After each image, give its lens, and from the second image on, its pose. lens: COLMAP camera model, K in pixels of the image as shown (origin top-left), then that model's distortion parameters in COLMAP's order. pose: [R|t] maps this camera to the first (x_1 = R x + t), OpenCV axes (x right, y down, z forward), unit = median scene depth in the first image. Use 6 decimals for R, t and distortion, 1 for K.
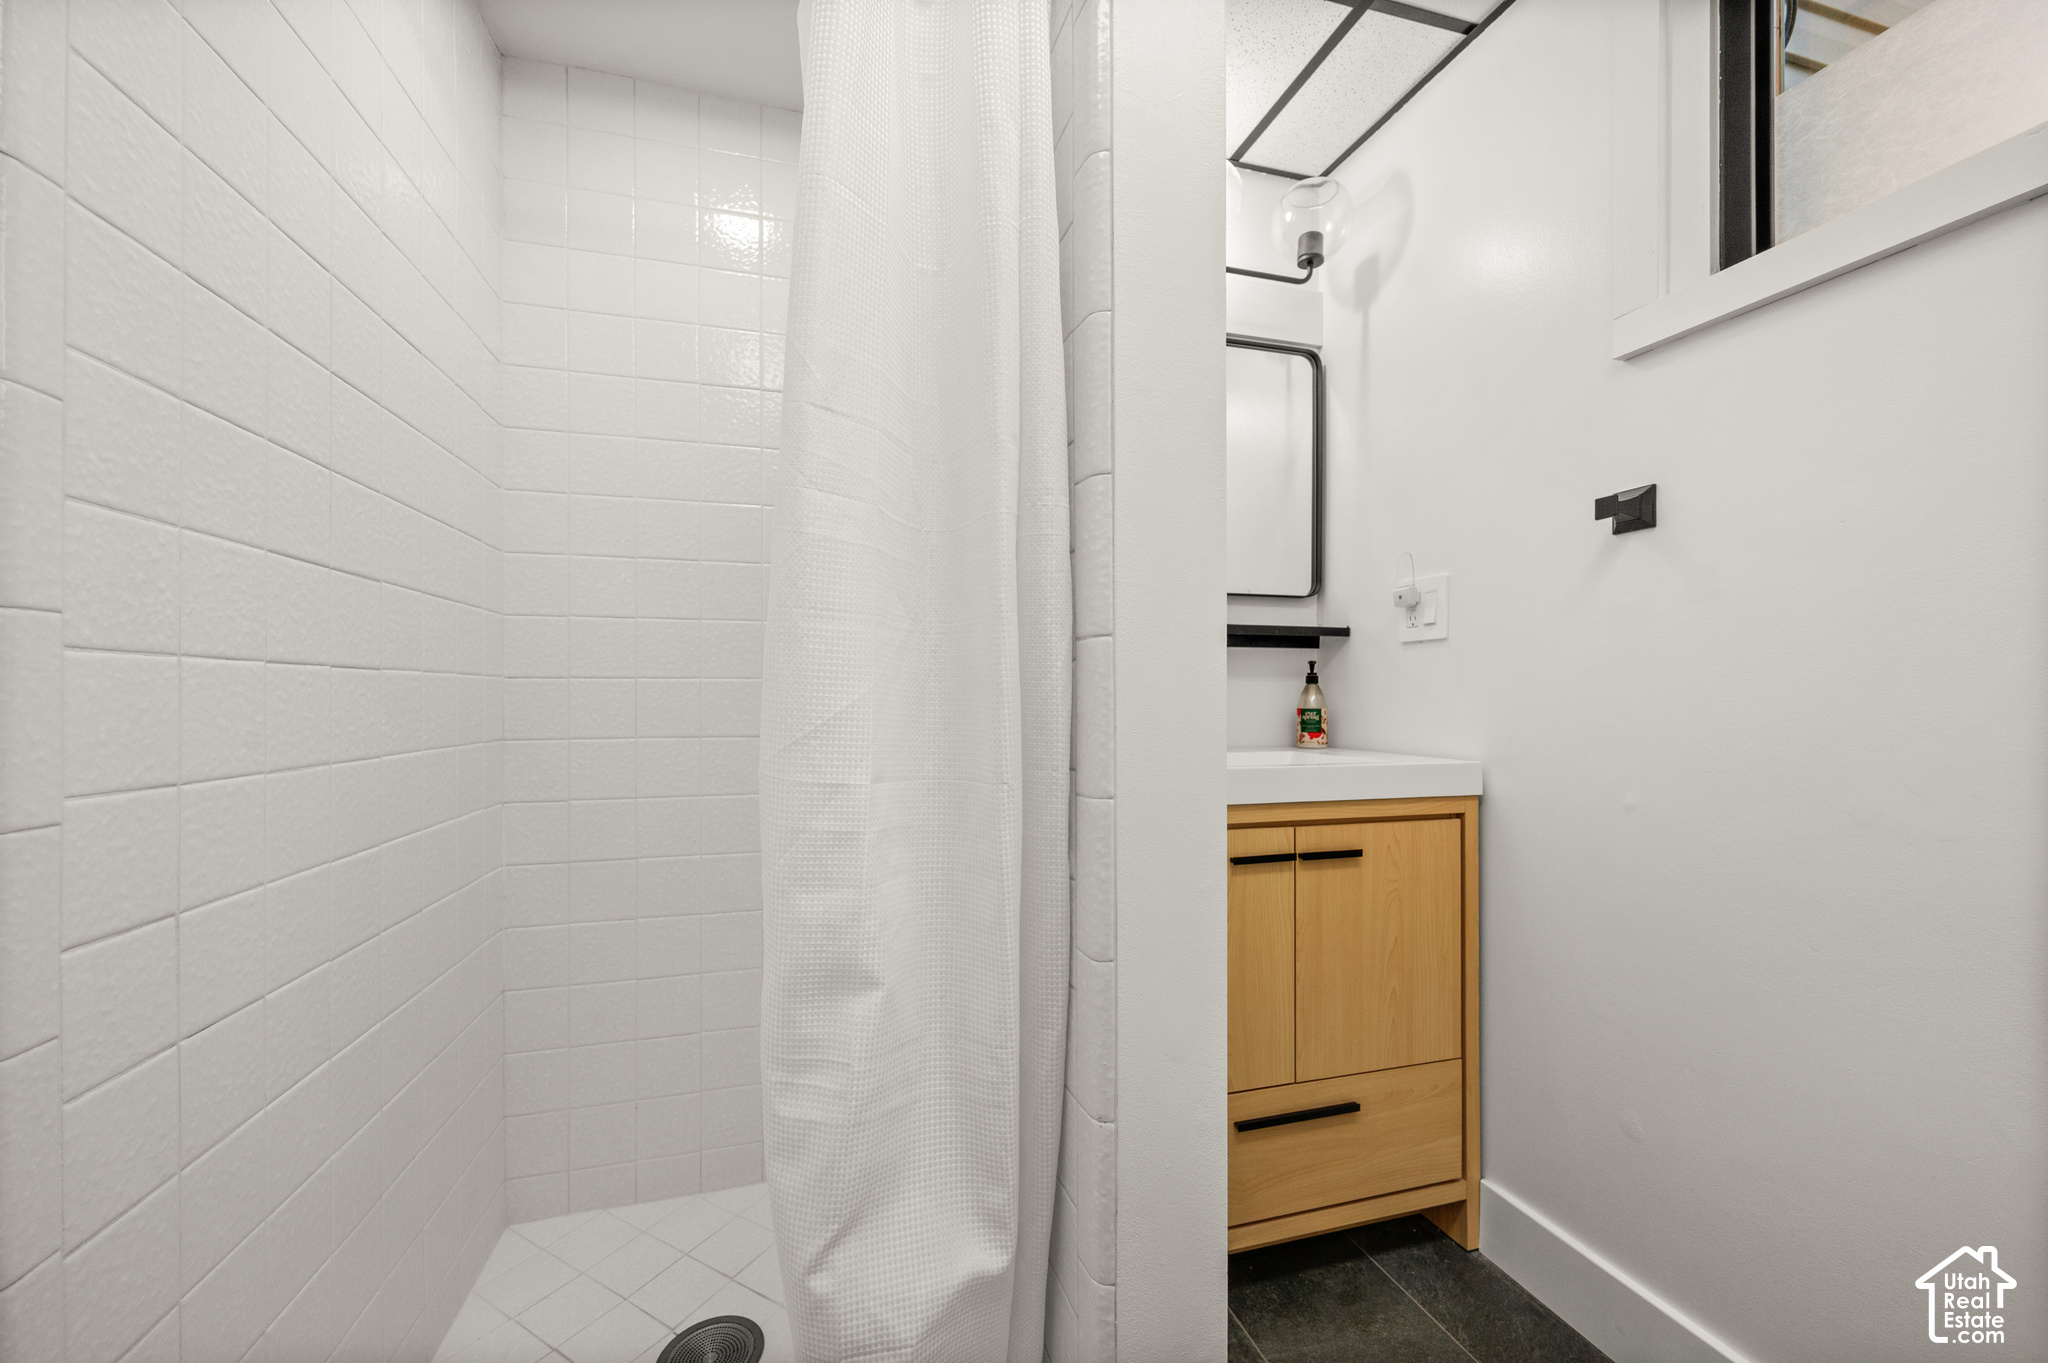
lens RADIAL K [[820.5, 0, 1027.8], [0, 820.5, 682.3], [0, 0, 1]] dist [0.001123, -0.000501]
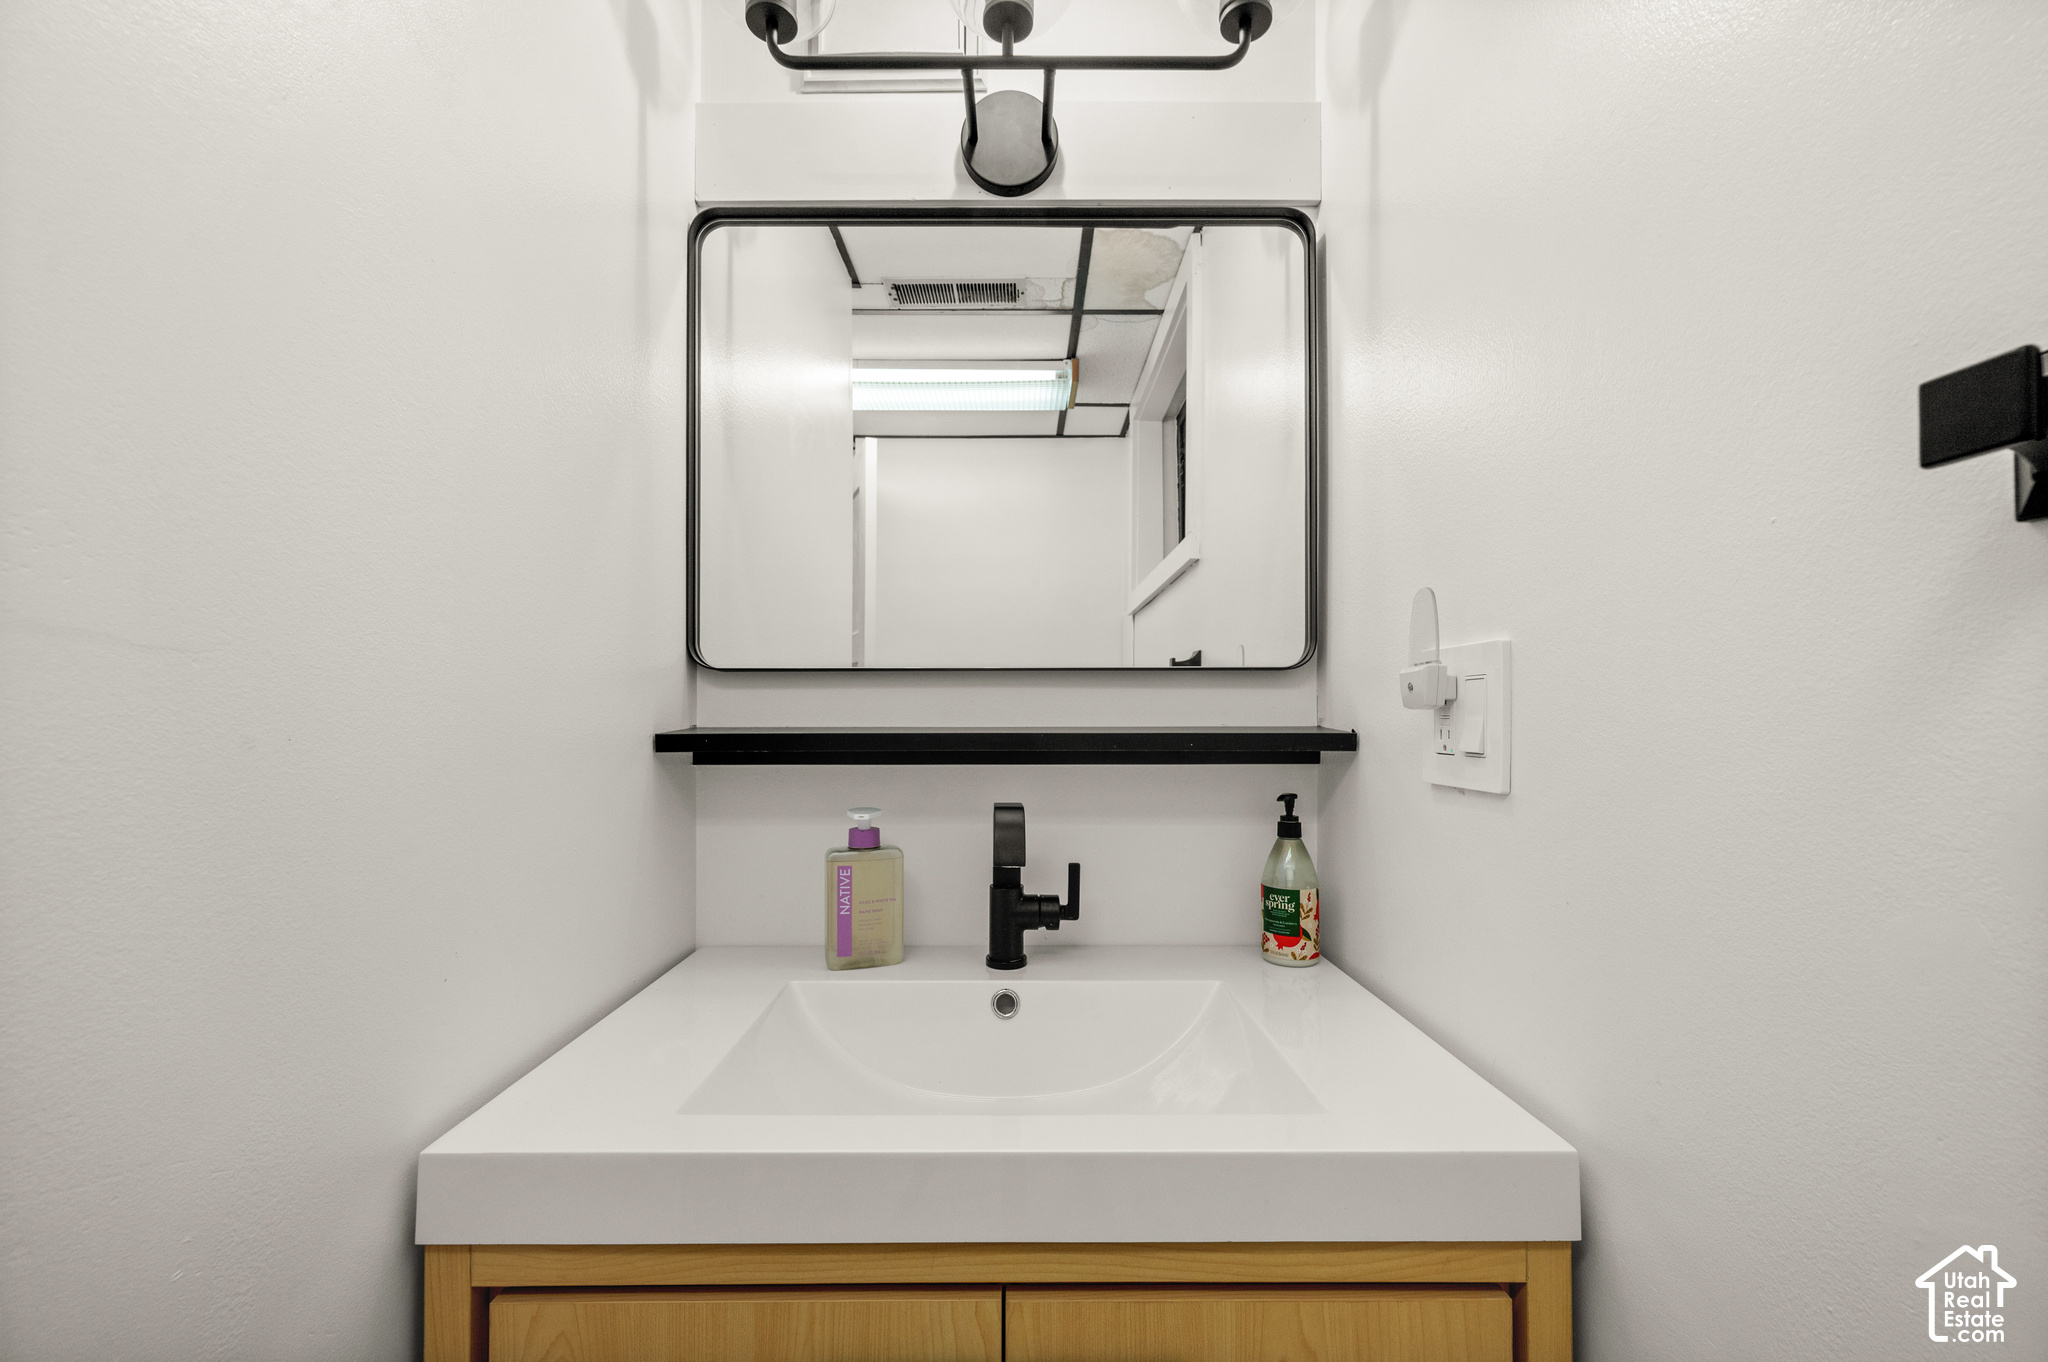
lens RADIAL K [[820.5, 0, 1022.6], [0, 820.5, 689.6], [0, 0, 1]] dist [0.001123, -0.000501]
pose [[0.963435, 0.004217, -0.267908, 0.327424], [-0.010400, 0.999711, -0.021664, -0.080309], [0.267739, 0.023658, 0.963201, 0.455798]]
